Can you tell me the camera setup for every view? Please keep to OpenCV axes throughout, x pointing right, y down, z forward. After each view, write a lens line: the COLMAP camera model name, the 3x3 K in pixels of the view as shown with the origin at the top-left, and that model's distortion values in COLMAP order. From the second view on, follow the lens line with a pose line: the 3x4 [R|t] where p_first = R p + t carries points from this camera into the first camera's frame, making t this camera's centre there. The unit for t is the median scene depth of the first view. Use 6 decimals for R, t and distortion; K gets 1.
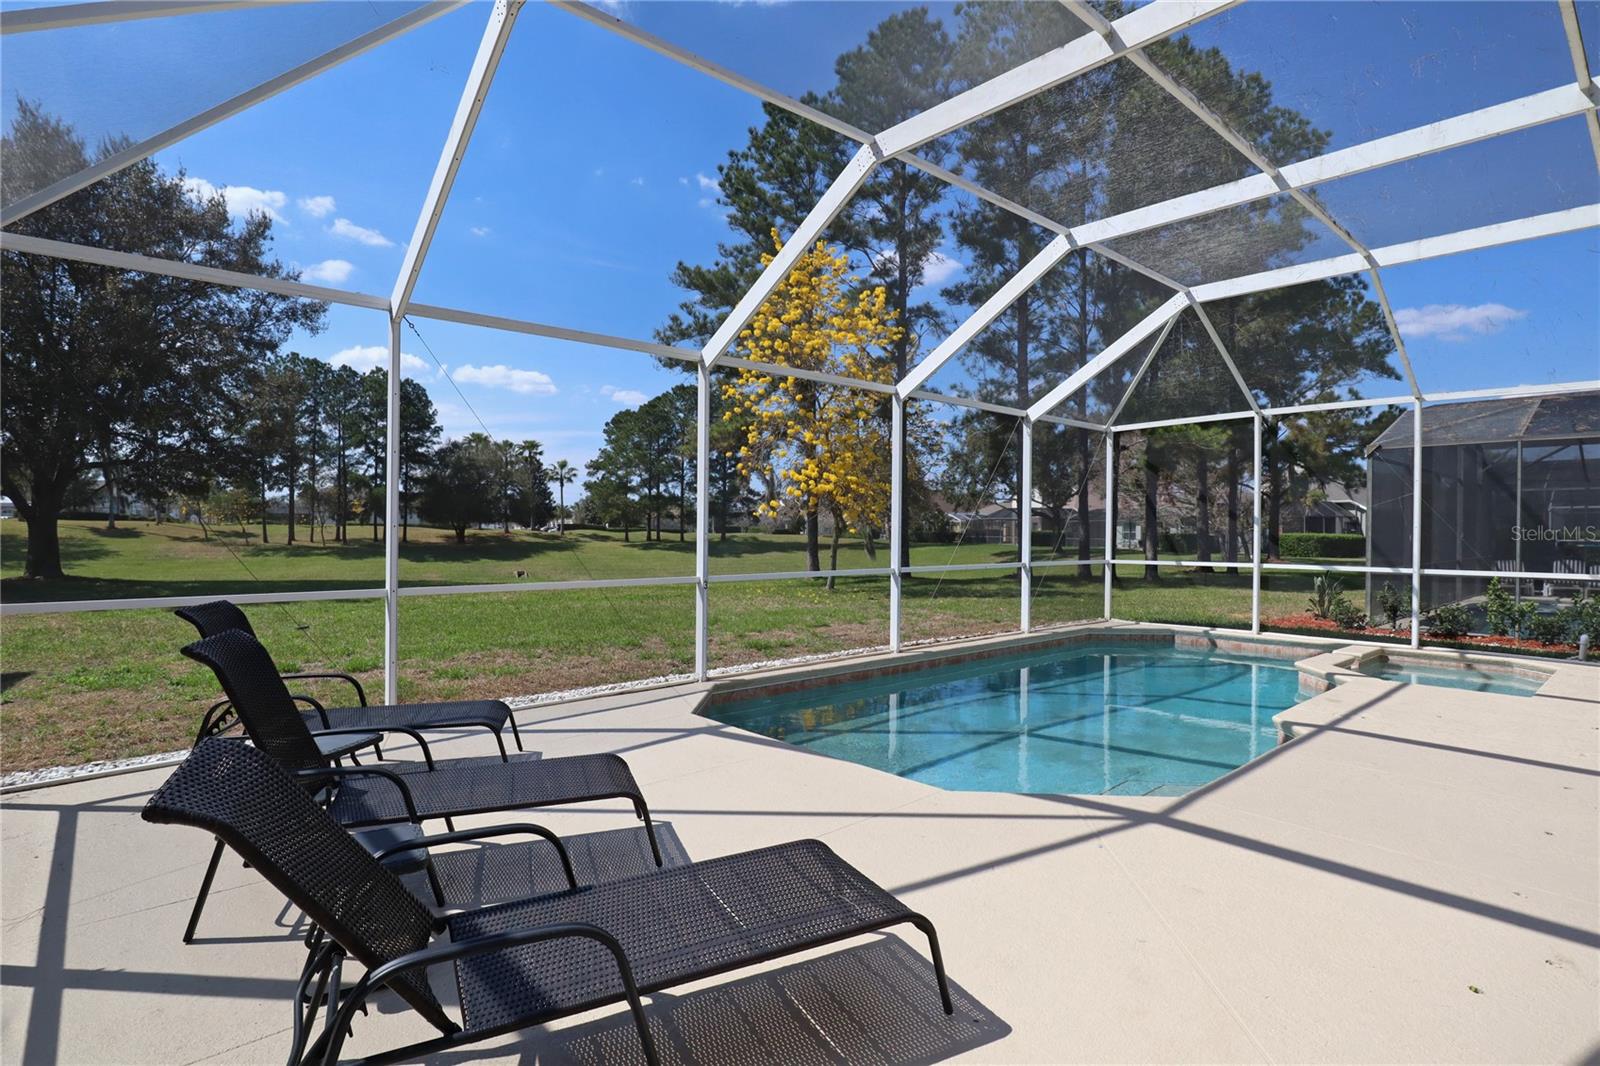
lens RADIAL K [[848.7, 0, 800.0], [0, 848.7, 533.0], [0, 0, 1]] dist [-0.070609, 0.044857]
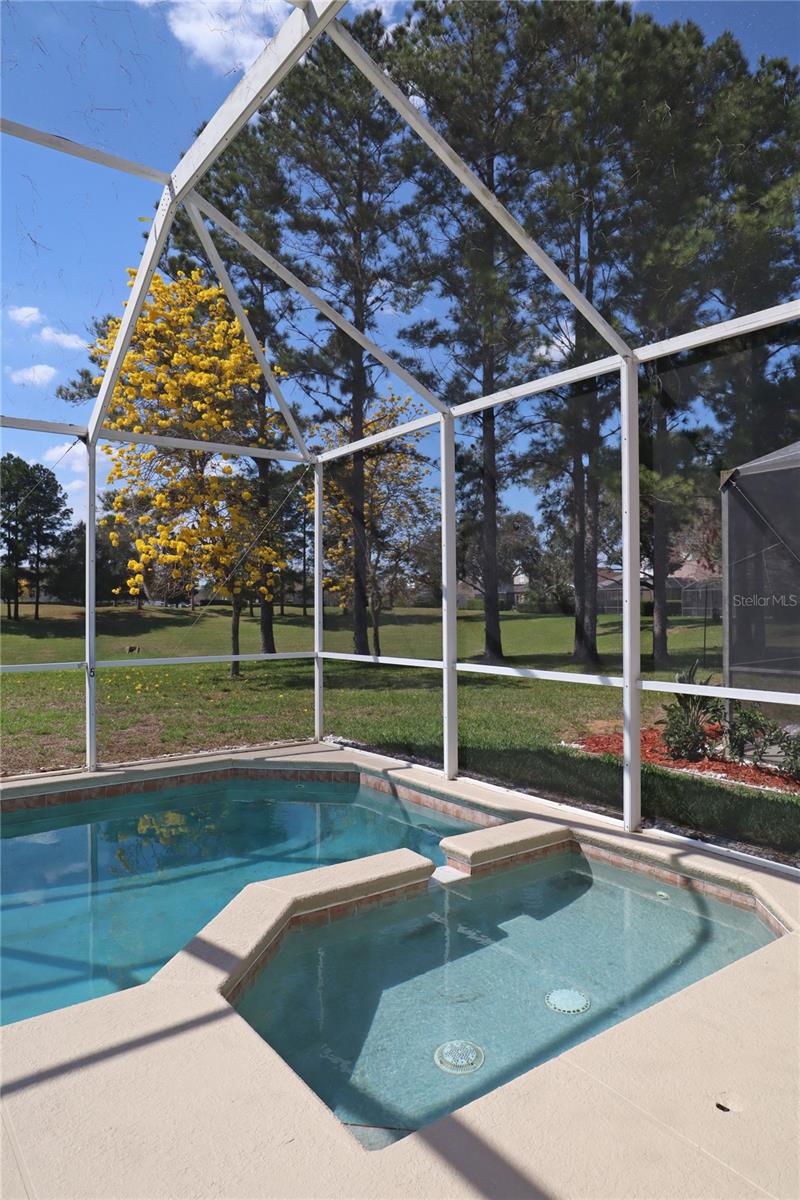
lens RADIAL K [[776.0, 0, 411.2], [0, 776.0, 599.7], [0, 0, 1]] dist [-0.001836, 0.000204]
pose [[0.996228, -0.012100, -0.085931, 0.084339], [0.011452, 0.999902, -0.008027, -0.000597], [0.086020, 0.007013, 0.996269, 0.065131]]
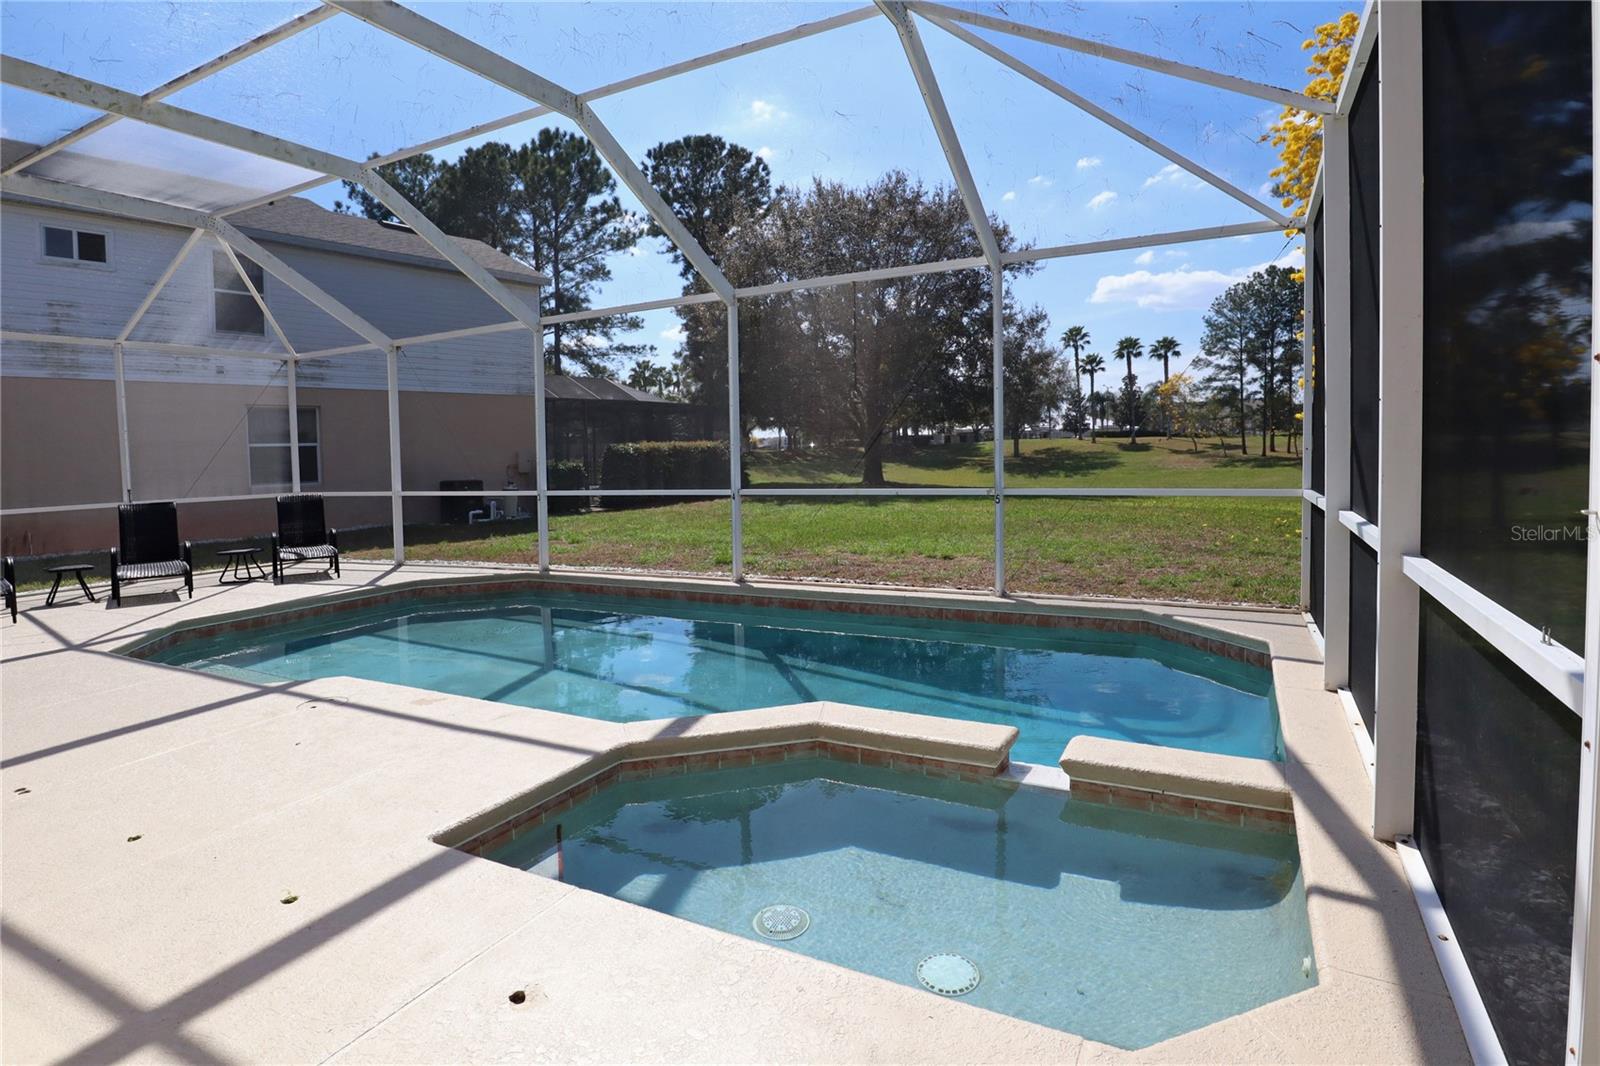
lens RADIAL K [[820.6, 0, 794.6], [0, 820.6, 497.0], [0, 0, 1]] dist [-0.022463, 0.002564]
pose [[0.359205, 0.039586, -0.932419, 0.114298], [0.021951, 0.998465, 0.050846, 0.000794], [0.933000, -0.038732, 0.357785, 0.090116]]
